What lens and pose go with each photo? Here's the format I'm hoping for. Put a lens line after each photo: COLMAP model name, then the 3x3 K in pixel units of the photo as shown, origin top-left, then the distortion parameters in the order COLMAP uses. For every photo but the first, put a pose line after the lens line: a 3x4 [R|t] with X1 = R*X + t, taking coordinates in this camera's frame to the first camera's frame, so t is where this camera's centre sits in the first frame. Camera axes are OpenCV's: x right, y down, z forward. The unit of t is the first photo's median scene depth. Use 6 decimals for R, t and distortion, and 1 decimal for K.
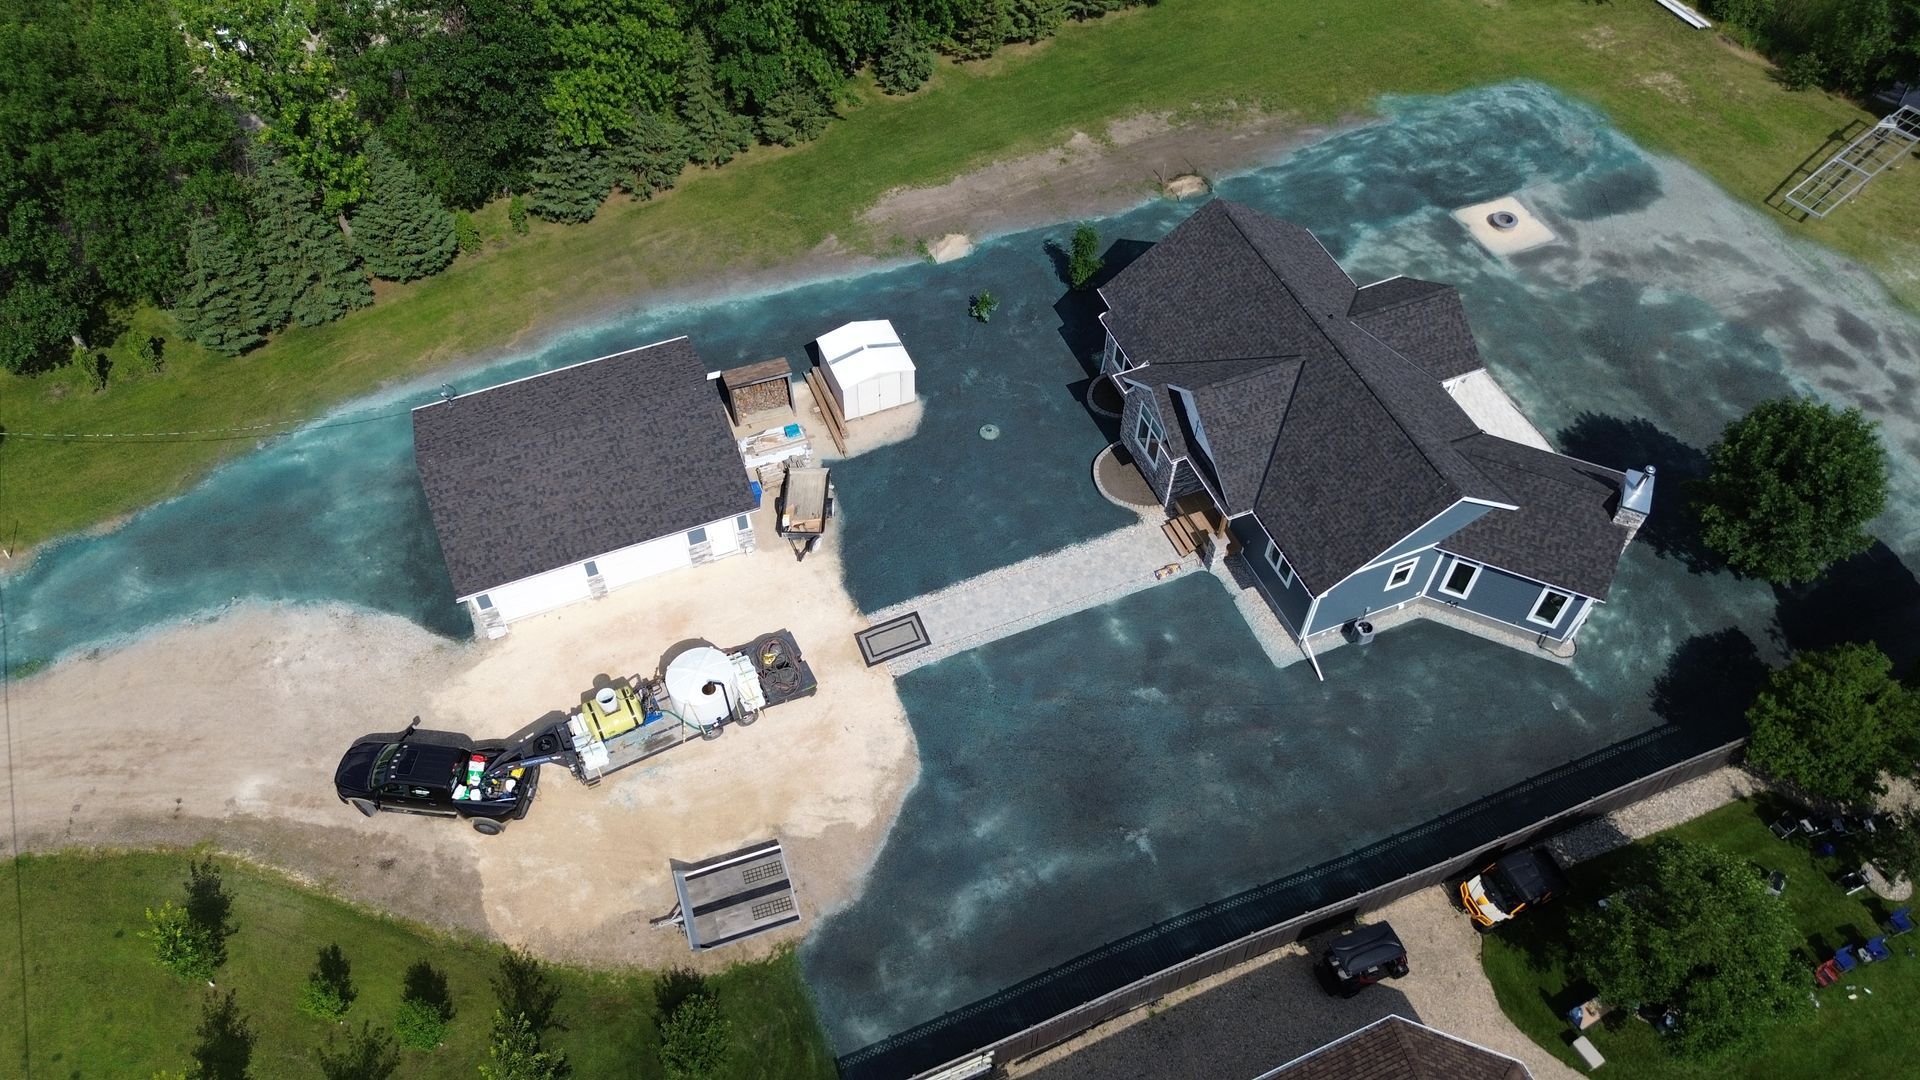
lens RADIAL K [[1342.4, 0, 960.0], [0, 1342.4, 540.0], [0, 0, 1]] dist [0.070442, -0.077481]
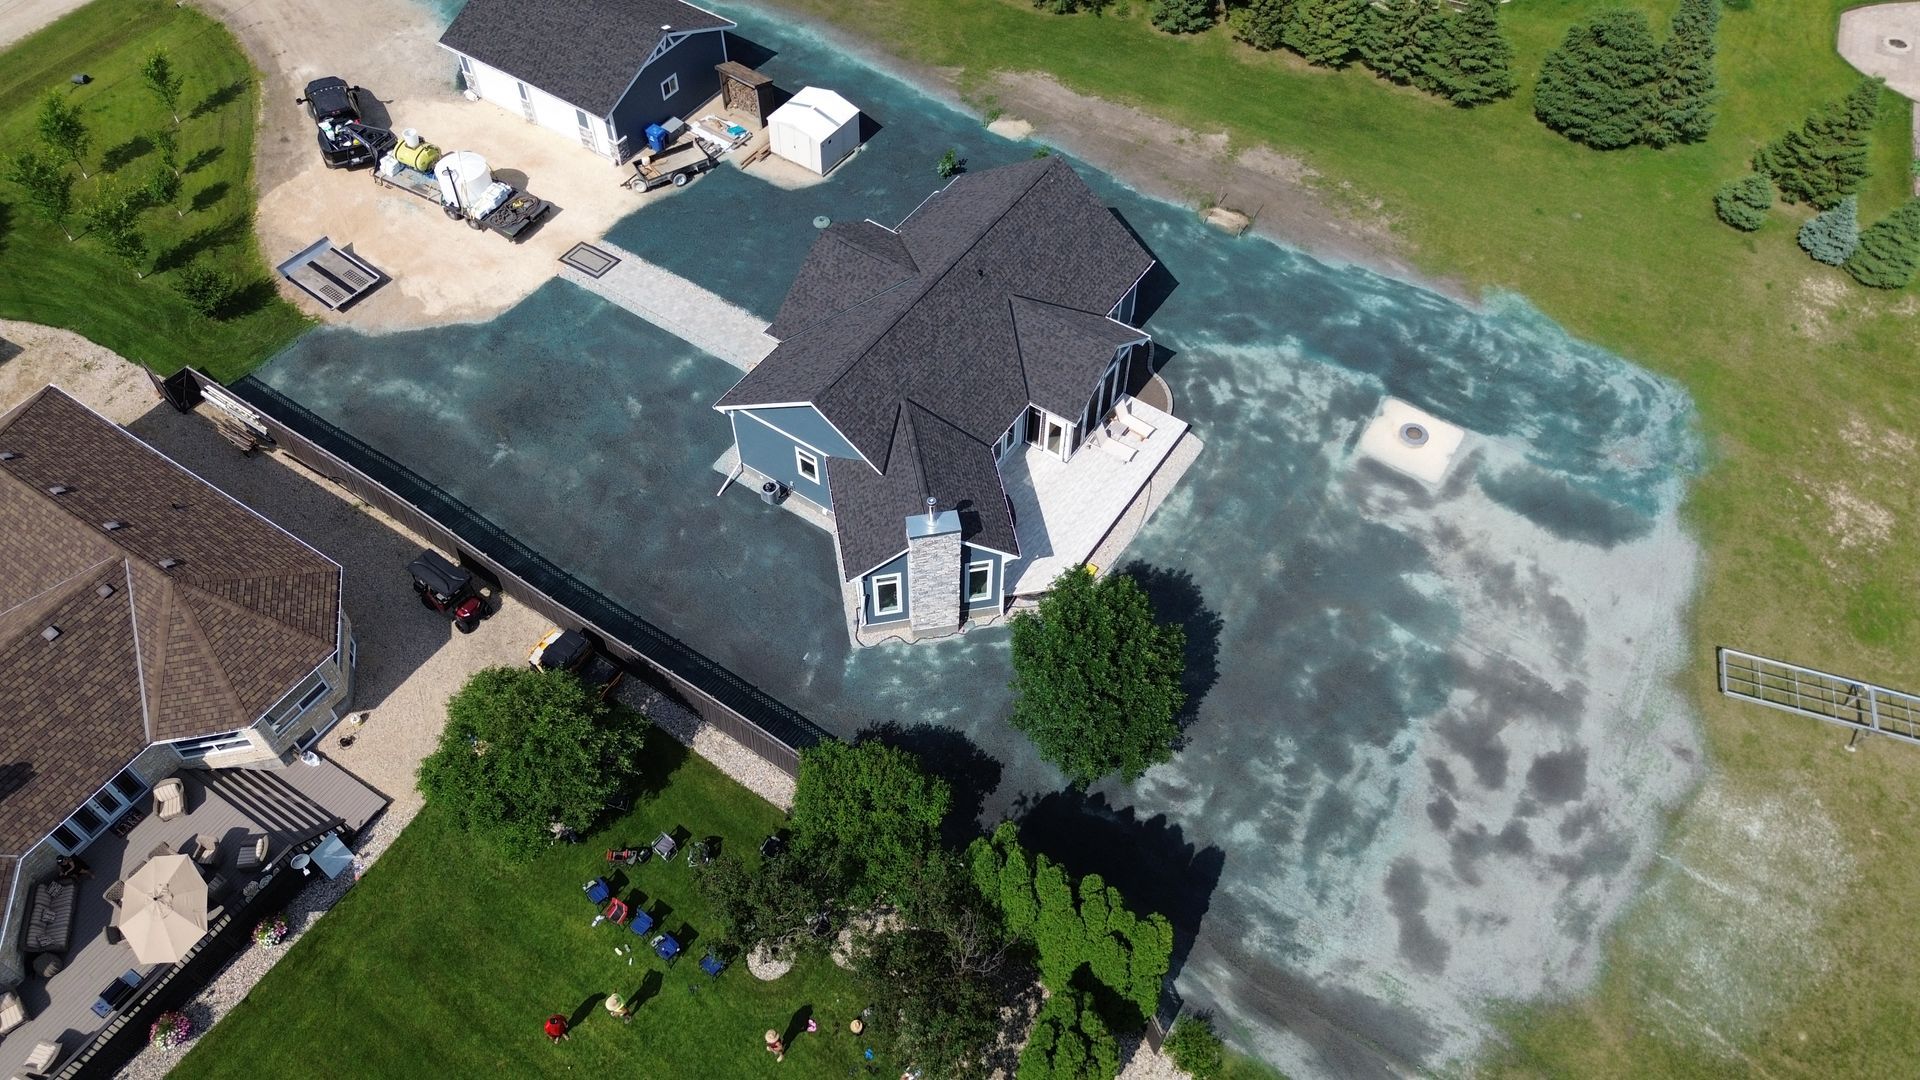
lens RADIAL K [[1342.4, 0, 960.0], [0, 1342.4, 540.0], [0, 0, 1]] dist [0.070442, -0.077481]
pose [[0.558067, 0.659306, -0.503861, 0.799944], [-0.663718, 0.719104, 0.205832, -0.190634], [0.498036, 0.219554, 0.838902, 0.153360]]
